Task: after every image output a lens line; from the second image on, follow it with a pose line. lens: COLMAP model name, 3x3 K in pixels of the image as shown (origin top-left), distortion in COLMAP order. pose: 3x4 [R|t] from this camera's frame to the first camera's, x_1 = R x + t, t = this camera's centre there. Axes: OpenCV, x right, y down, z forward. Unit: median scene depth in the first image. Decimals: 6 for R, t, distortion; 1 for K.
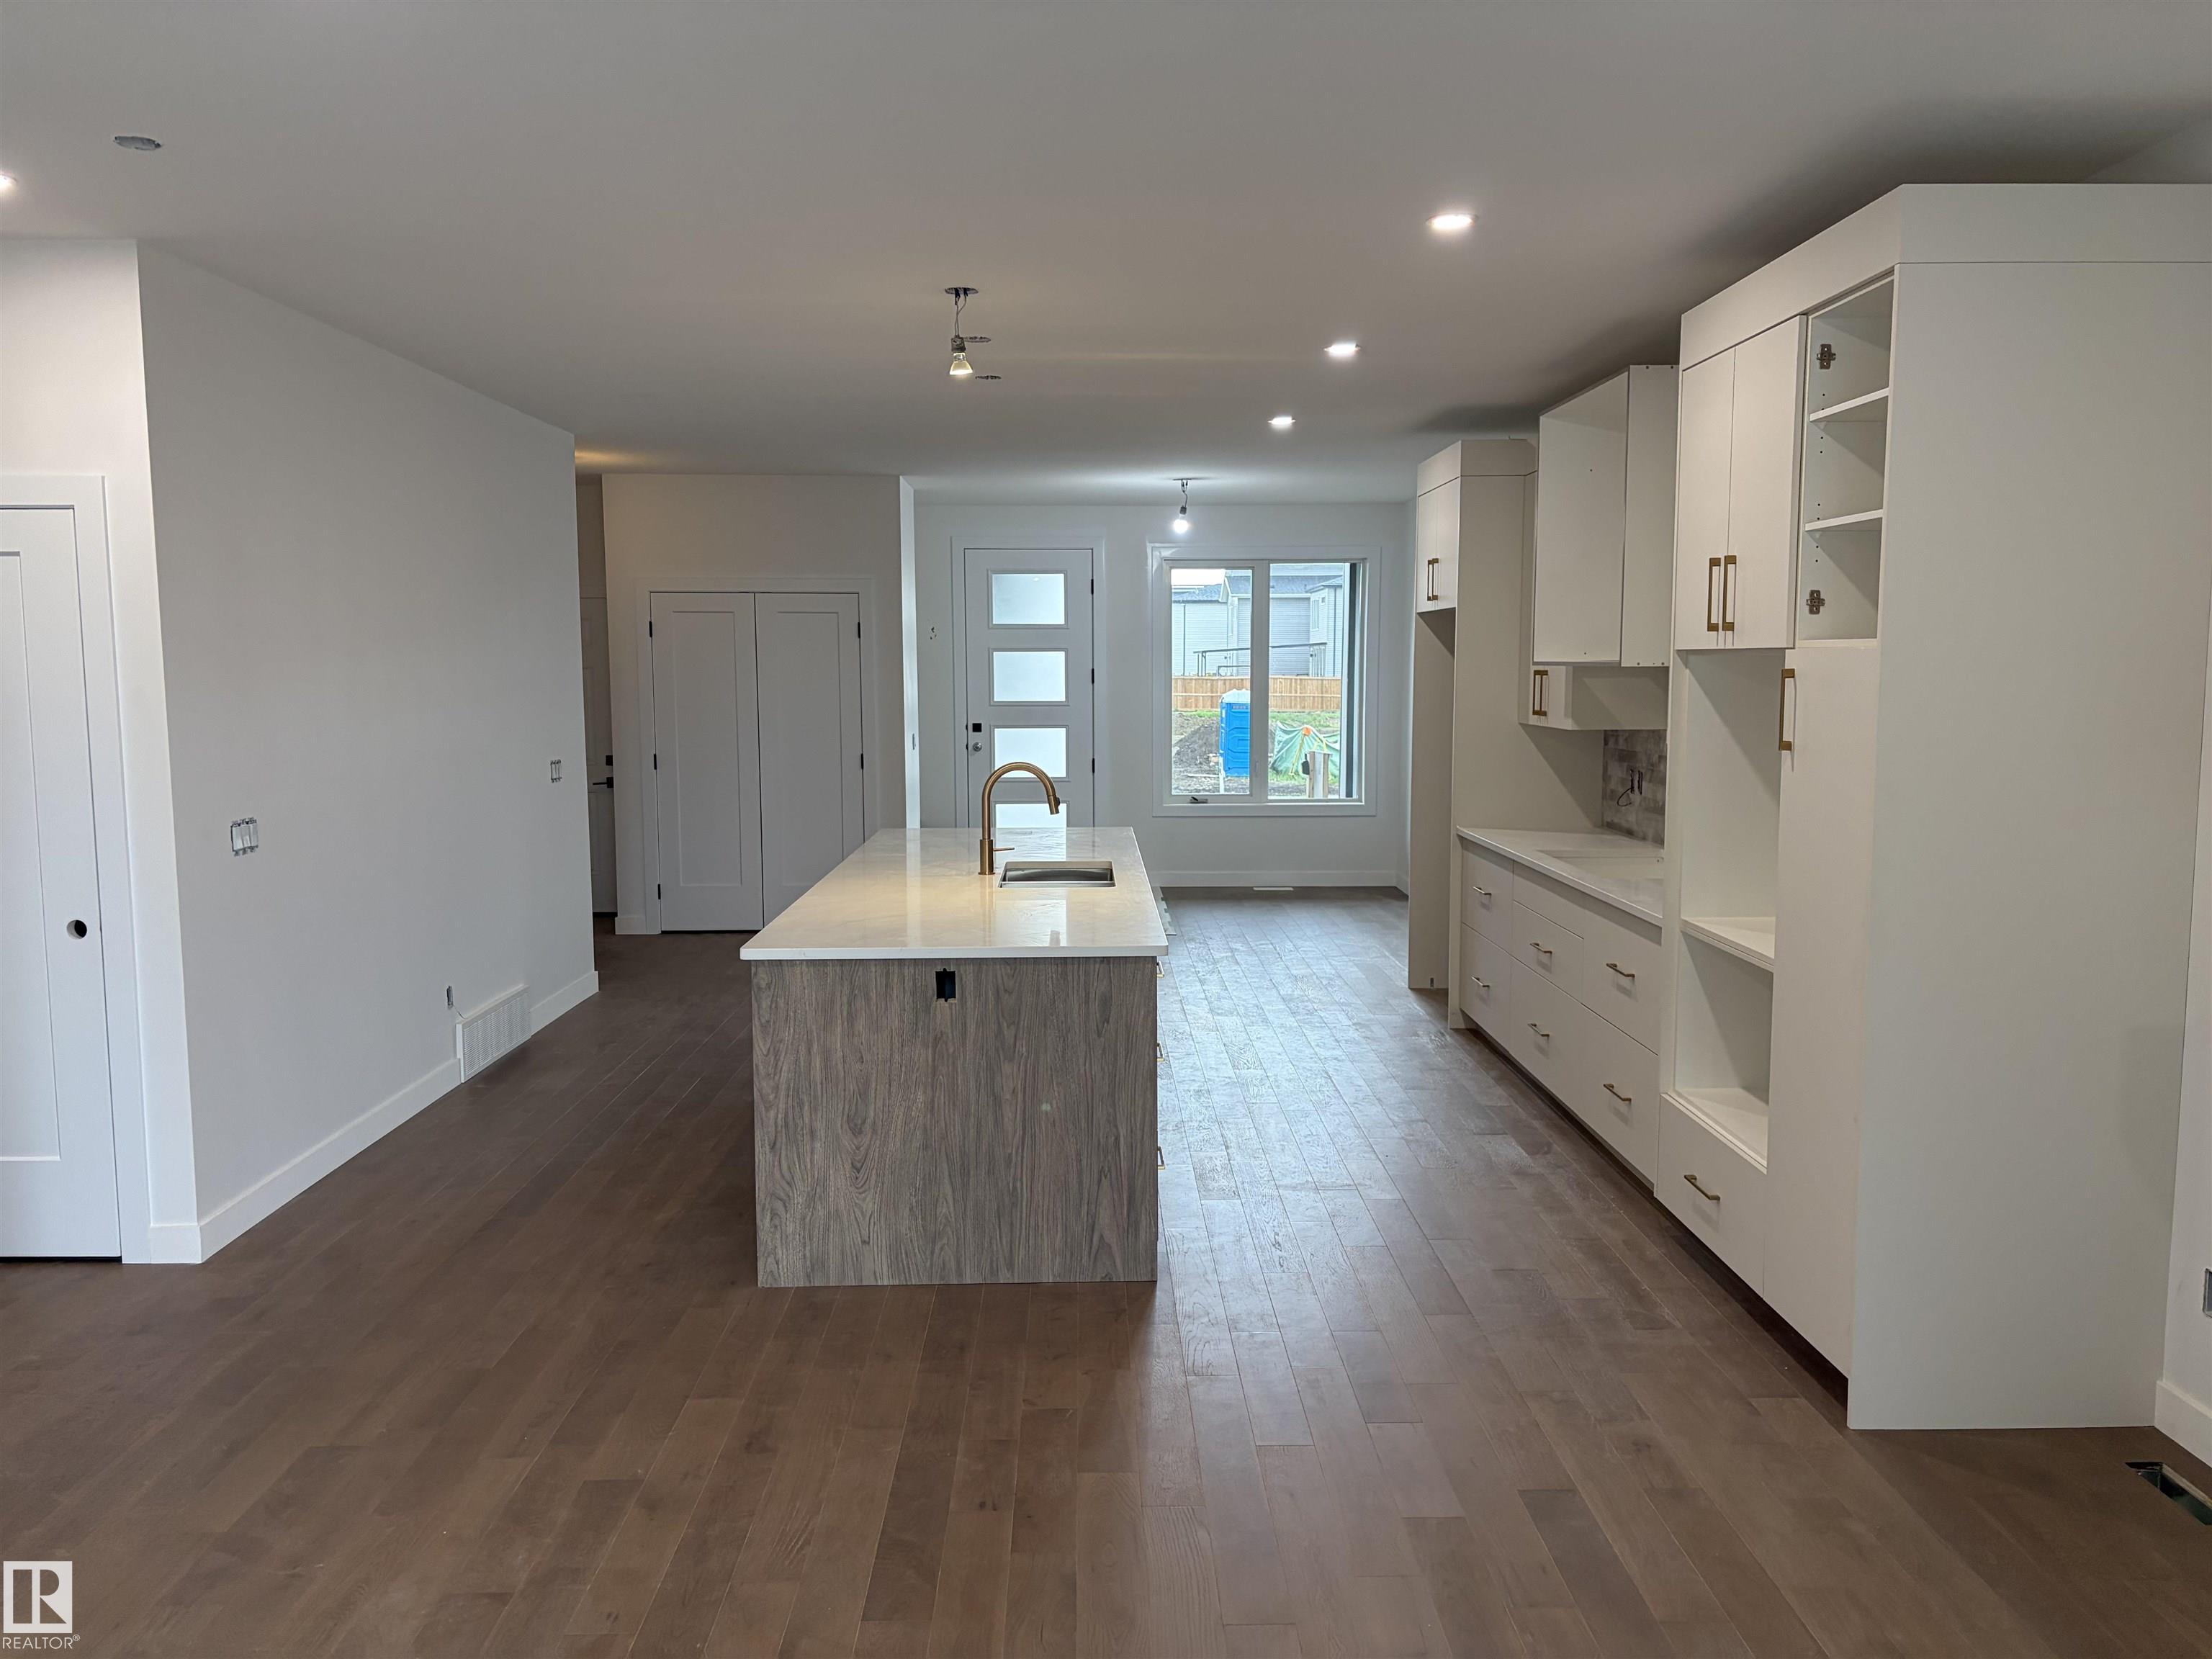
lens RADIAL K [[1664.7, 0, 1124.8], [0, 1664.7, 828.9], [0, 0, 1]] dist [0.053203, -0.057376]
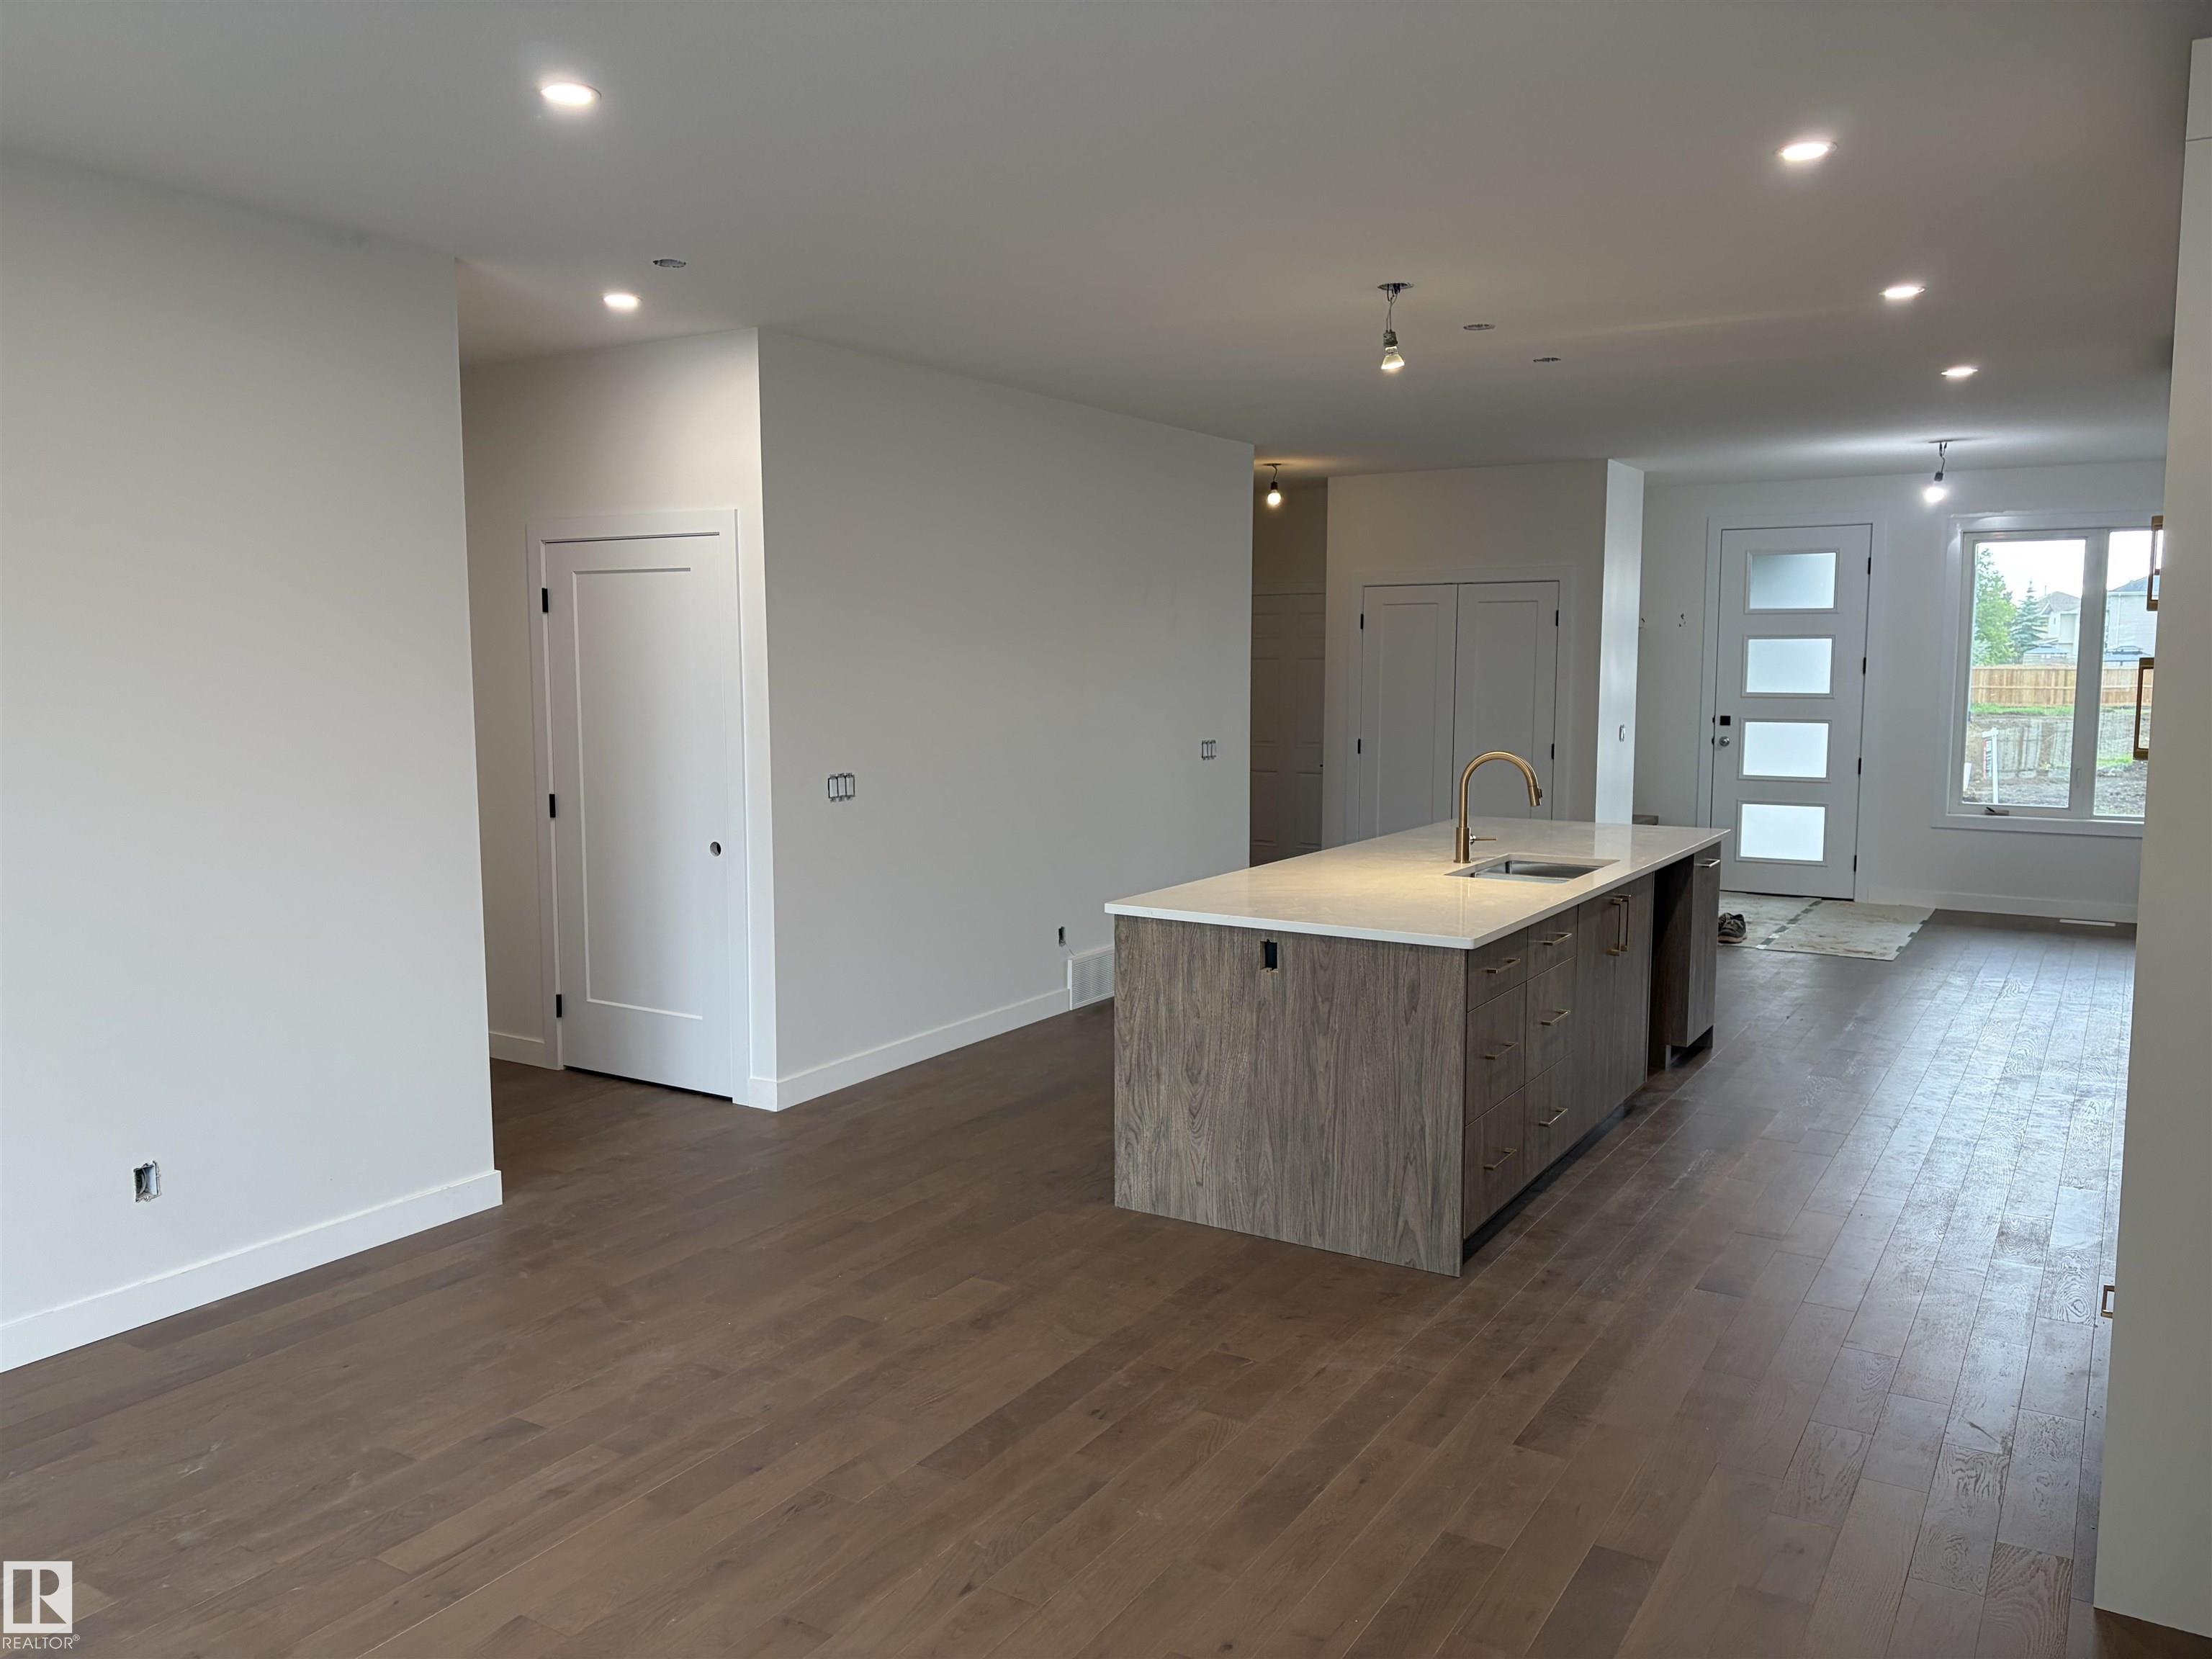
lens RADIAL K [[1664.7, 0, 1092.5], [0, 1664.7, 820.1], [0, 0, 1]] dist [0.053203, -0.057376]
pose [[0.833876, 0.057333, -0.548967, 0.366359], [-0.057295, 0.998209, 0.017220, -0.002955], [0.548971, 0.017094, 0.835667, 0.053847]]
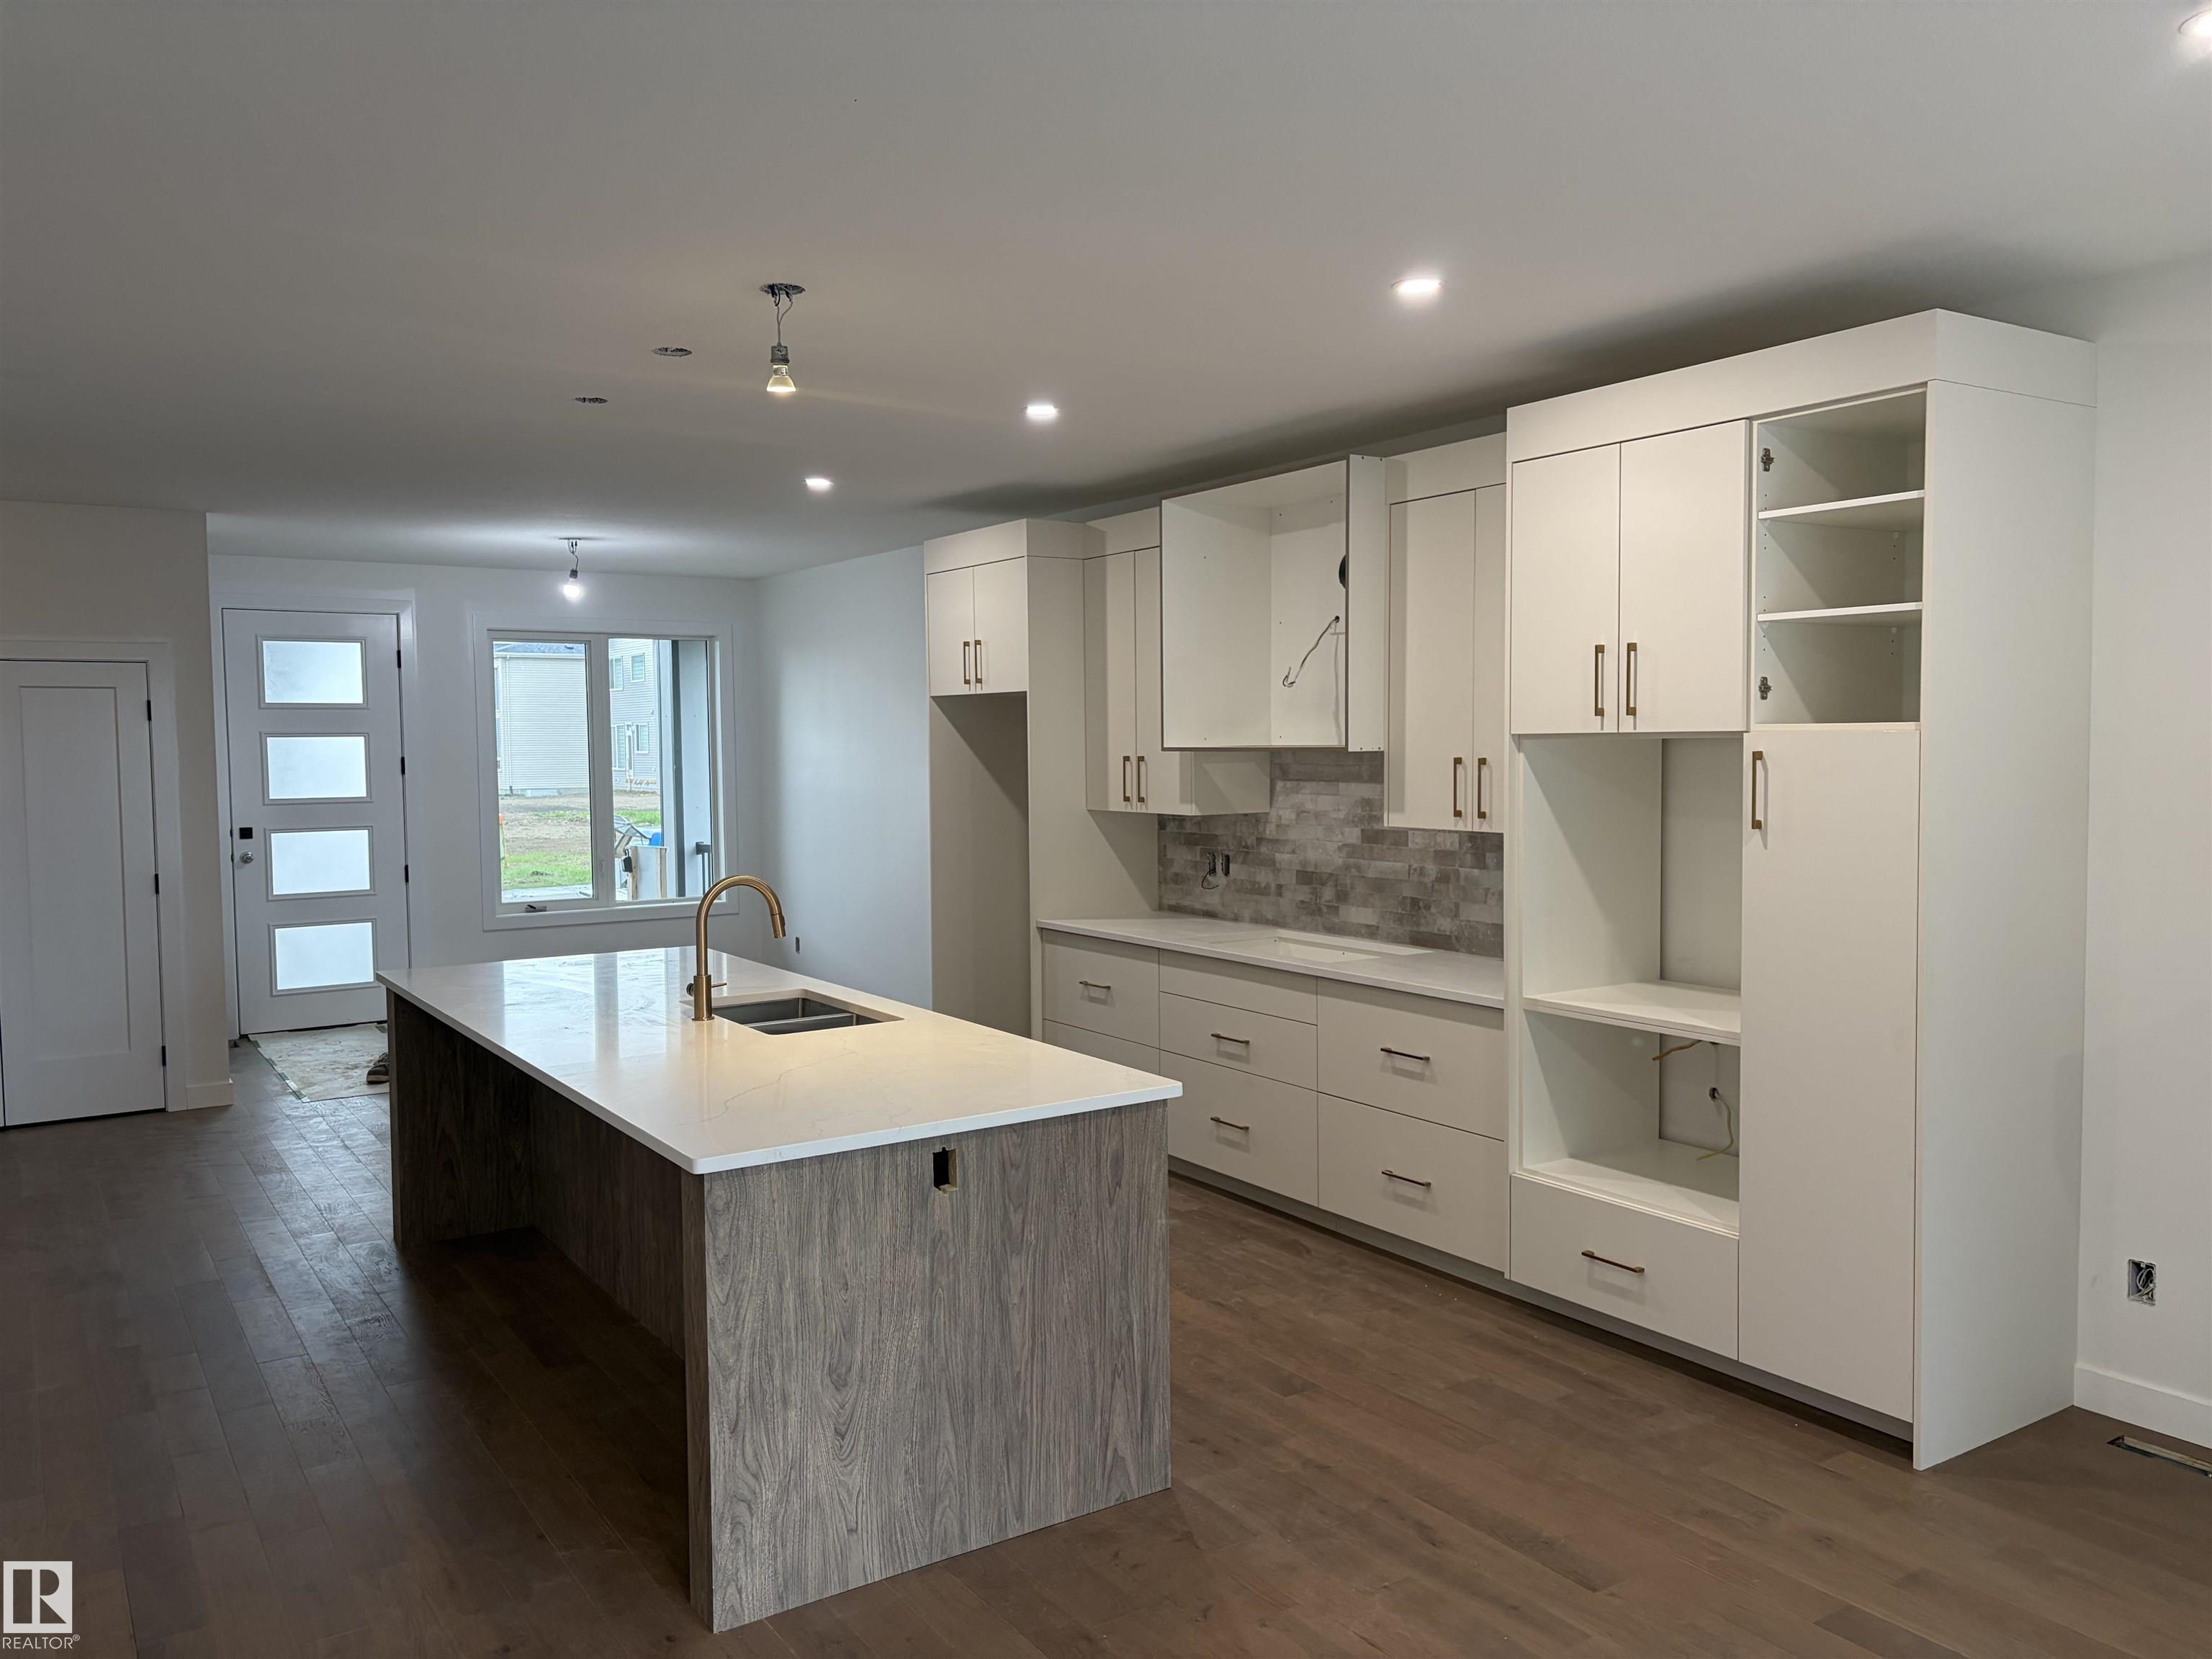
lens RADIAL K [[1664.7, 0, 1116.2], [0, 1664.7, 838.3], [0, 0, 1]] dist [0.053203, -0.057376]
pose [[0.847948, -0.038915, 0.528649, -0.437376], [0.061623, 0.997776, -0.025393, -0.034883], [-0.526485, 0.054108, 0.848461, 0.284869]]
